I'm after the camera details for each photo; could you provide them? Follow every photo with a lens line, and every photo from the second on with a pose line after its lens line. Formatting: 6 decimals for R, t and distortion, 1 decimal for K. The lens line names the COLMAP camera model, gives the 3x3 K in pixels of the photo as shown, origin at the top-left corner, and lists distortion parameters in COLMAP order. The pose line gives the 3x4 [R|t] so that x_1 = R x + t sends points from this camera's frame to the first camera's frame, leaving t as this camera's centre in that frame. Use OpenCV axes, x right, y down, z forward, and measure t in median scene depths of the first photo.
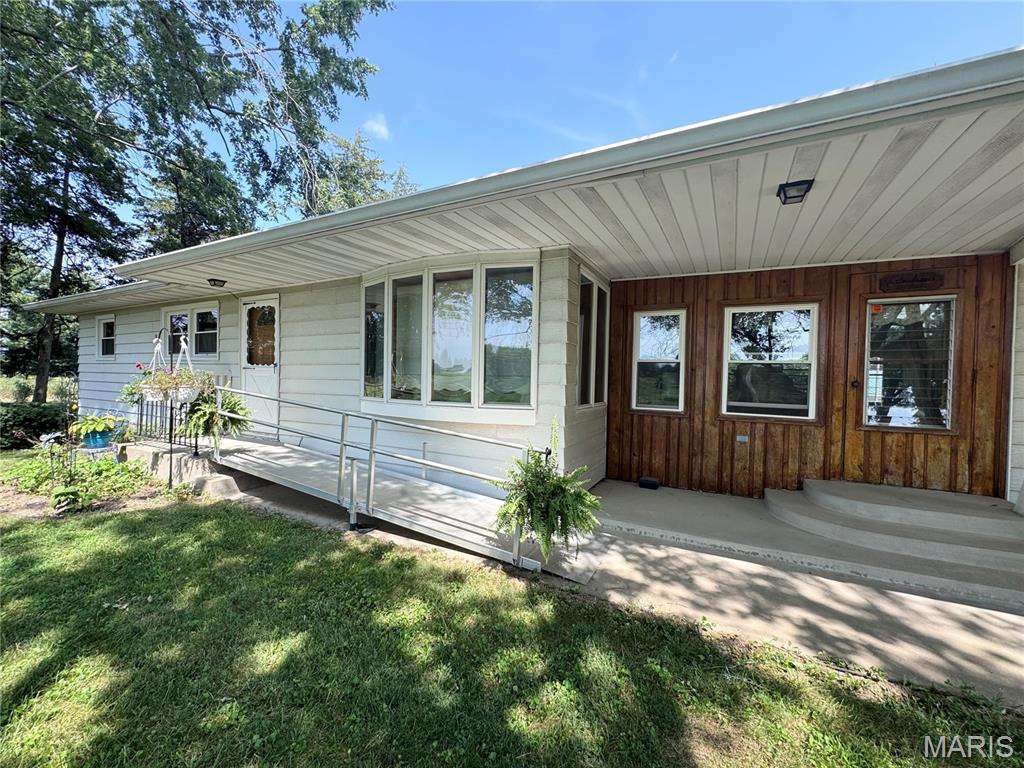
lens RADIAL K [[409.6, 0, 511.5], [0, 409.6, 389.2], [0, 0, 1]] dist [-0.002488, -0.000234]
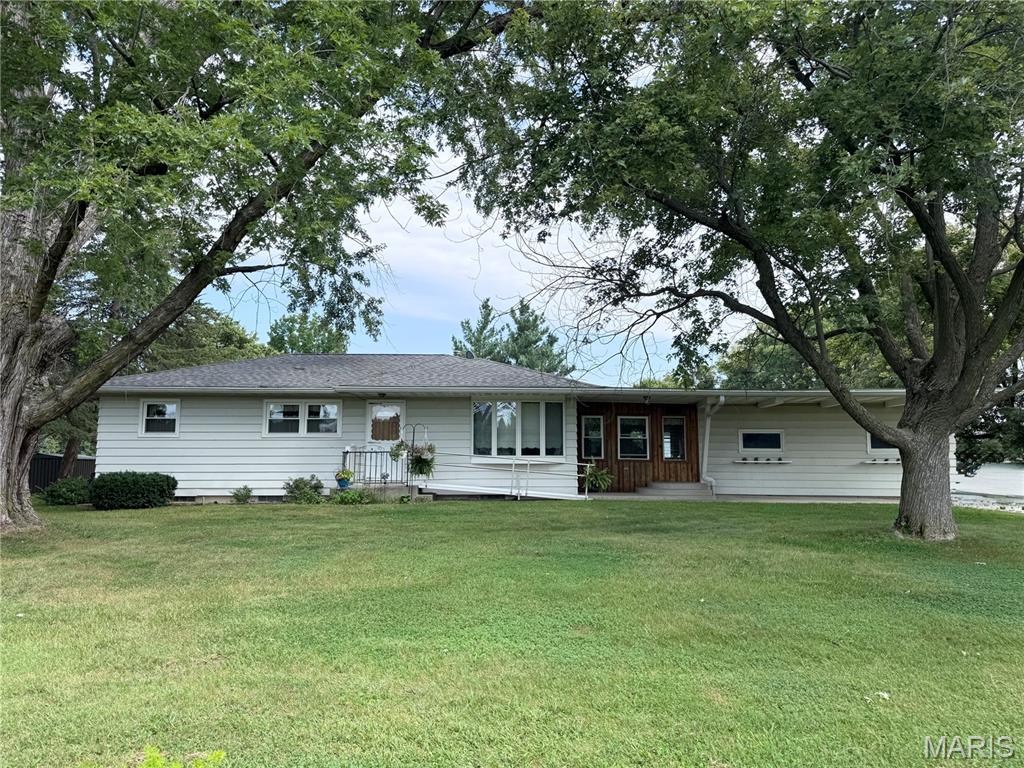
lens RADIAL K [[713.3, 0, 511.3], [0, 713.3, 381.0], [0, 0, 1]] dist [0.003230, 0.000230]
pose [[0.887672, 0.034487, 0.459183, -2.216202], [0.030314, 0.990652, -0.133005, 0.157728], [-0.459477, 0.131984, 0.878329, -2.748225]]
